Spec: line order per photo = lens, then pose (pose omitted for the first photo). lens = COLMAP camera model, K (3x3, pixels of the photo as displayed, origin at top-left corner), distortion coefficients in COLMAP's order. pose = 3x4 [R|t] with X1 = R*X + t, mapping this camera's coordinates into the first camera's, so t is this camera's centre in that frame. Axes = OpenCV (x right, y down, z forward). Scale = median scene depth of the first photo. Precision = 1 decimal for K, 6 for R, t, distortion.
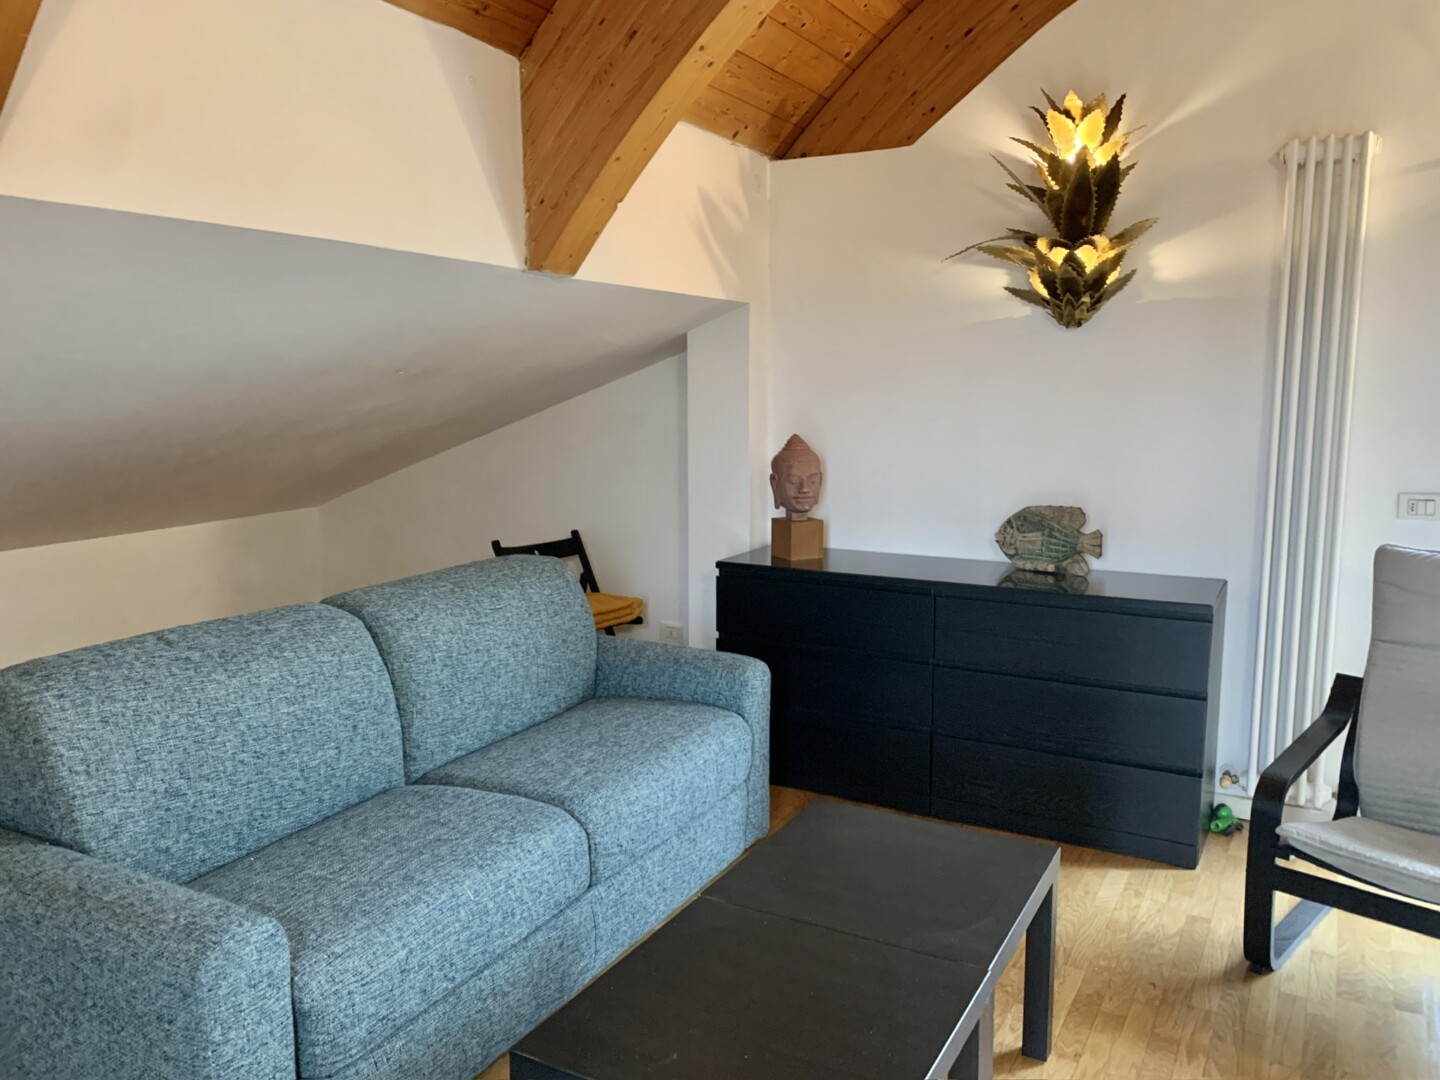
lens RADIAL K [[1104.1, 0, 721.1], [0, 1104.1, 529.9], [0, 0, 1]] dist [0.005795, -0.006890]
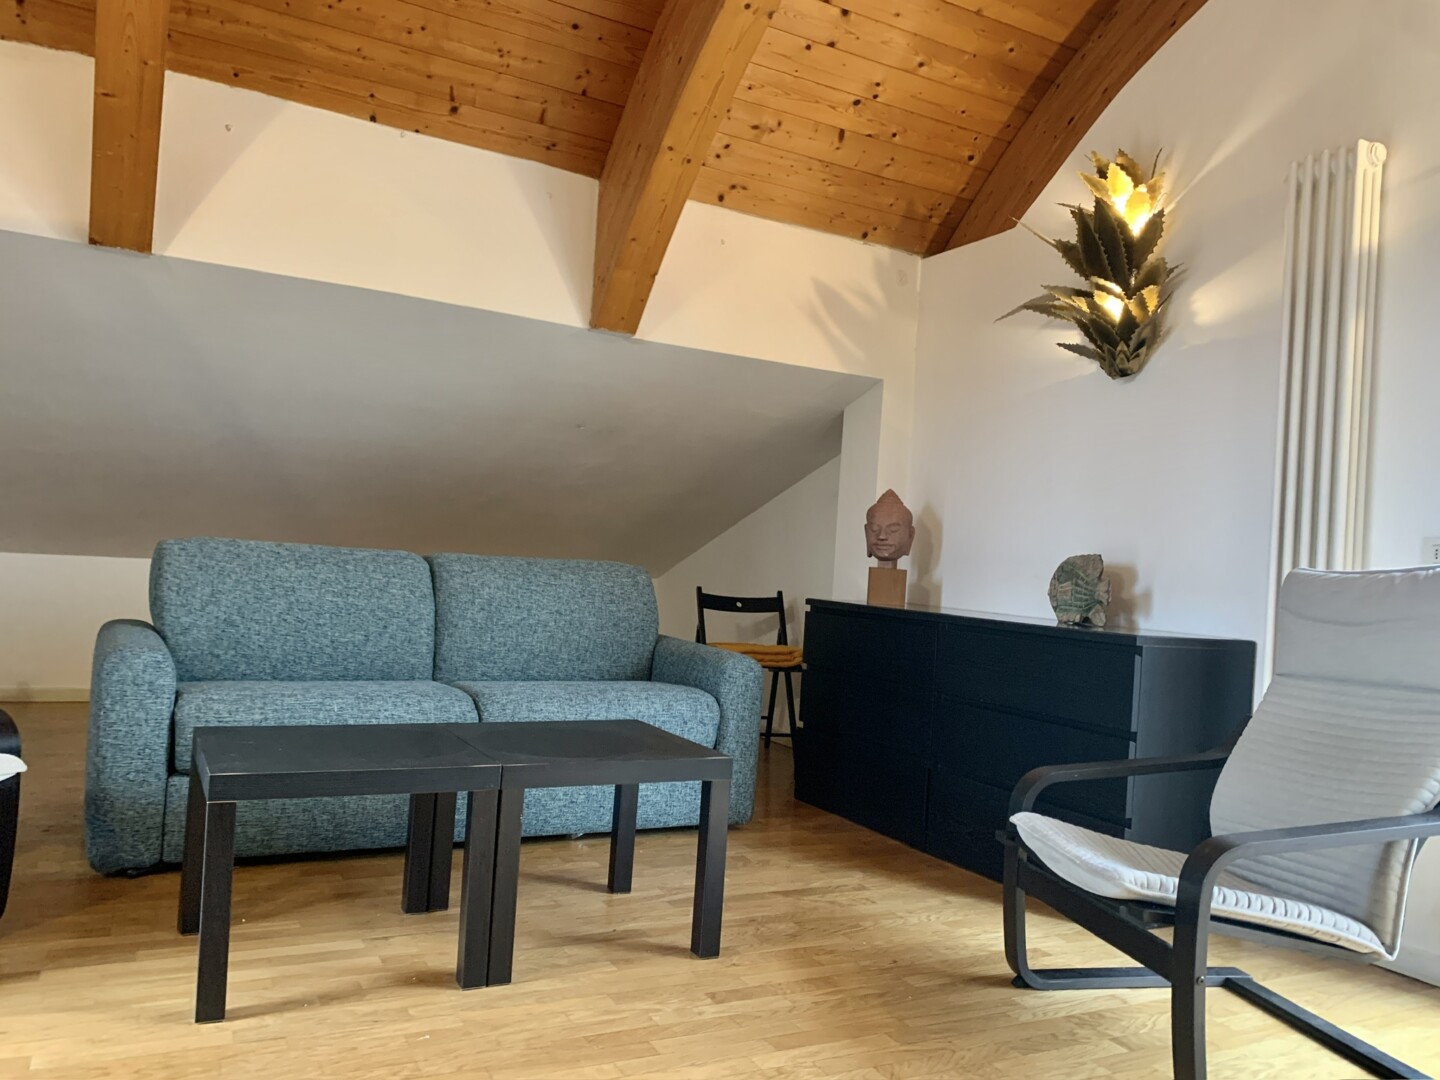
lens RADIAL K [[1104.1, 0, 721.1], [0, 1104.1, 529.9], [0, 0, 1]] dist [0.005795, -0.006890]
pose [[0.839566, 0.039648, -0.541809, 0.631294], [-0.135976, 0.980924, -0.138921, 0.153767], [0.525966, 0.190306, 0.828941, 0.018506]]
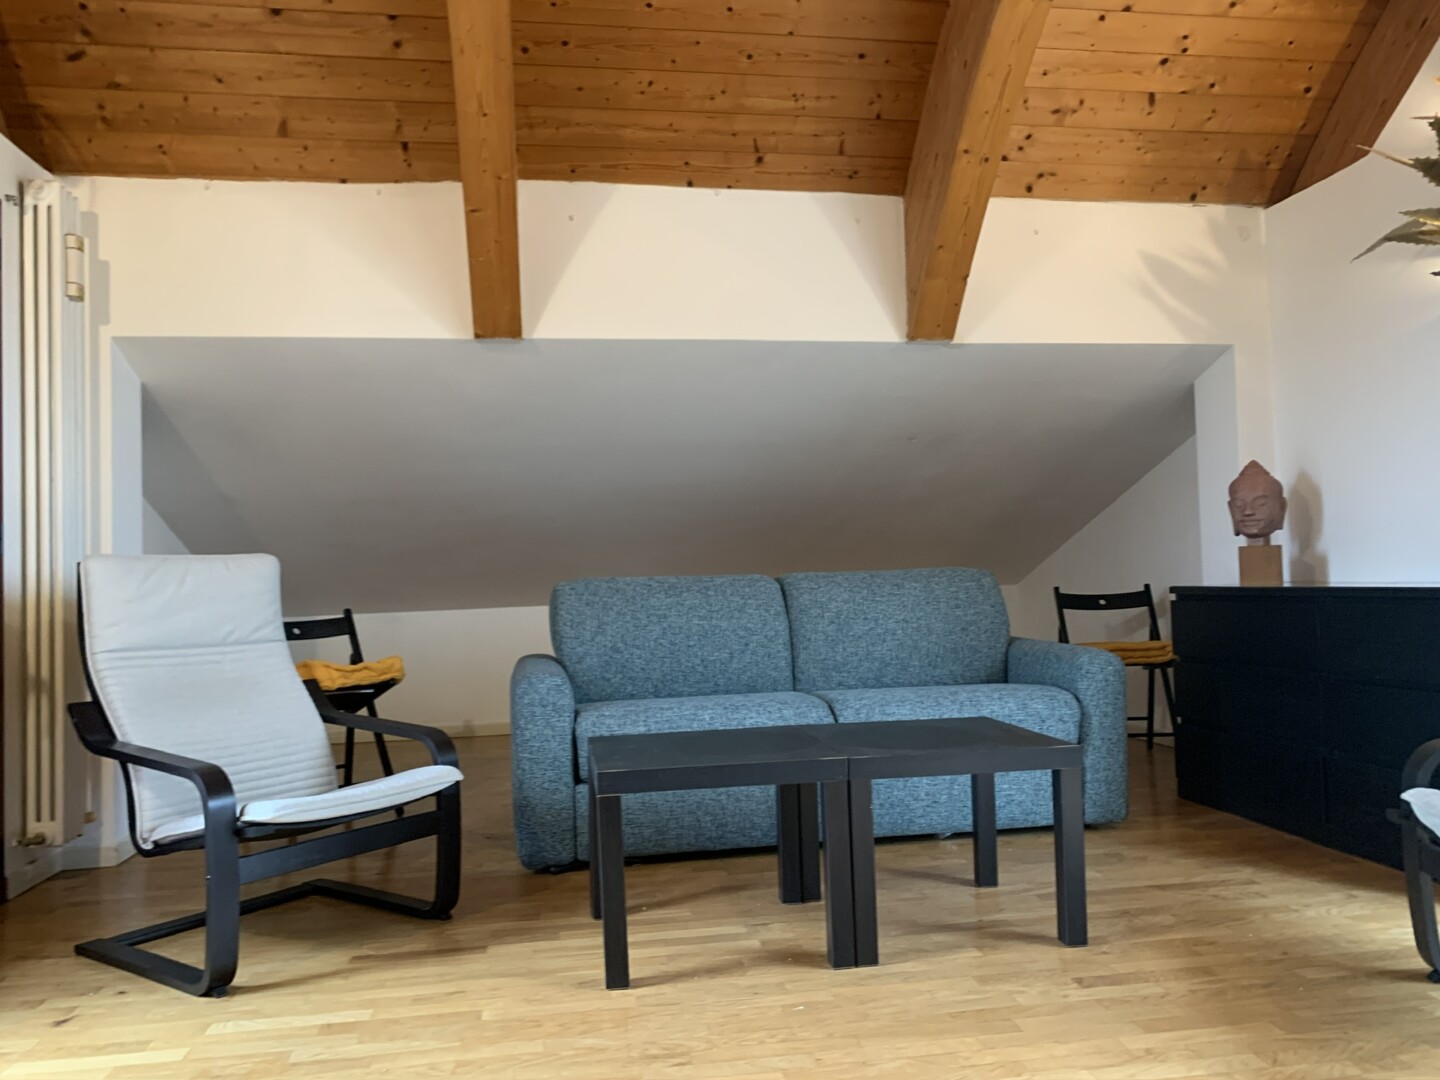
lens RADIAL K [[1104.5, 0, 729.4], [0, 1104.5, 538.8], [0, 0, 1]] dist [0.005499, -0.005736]
pose [[0.620162, -0.046113, -0.783117, 0.682667], [-0.074610, 0.990278, -0.117397, 0.169212], [0.780917, 0.131234, 0.610693, 0.017332]]
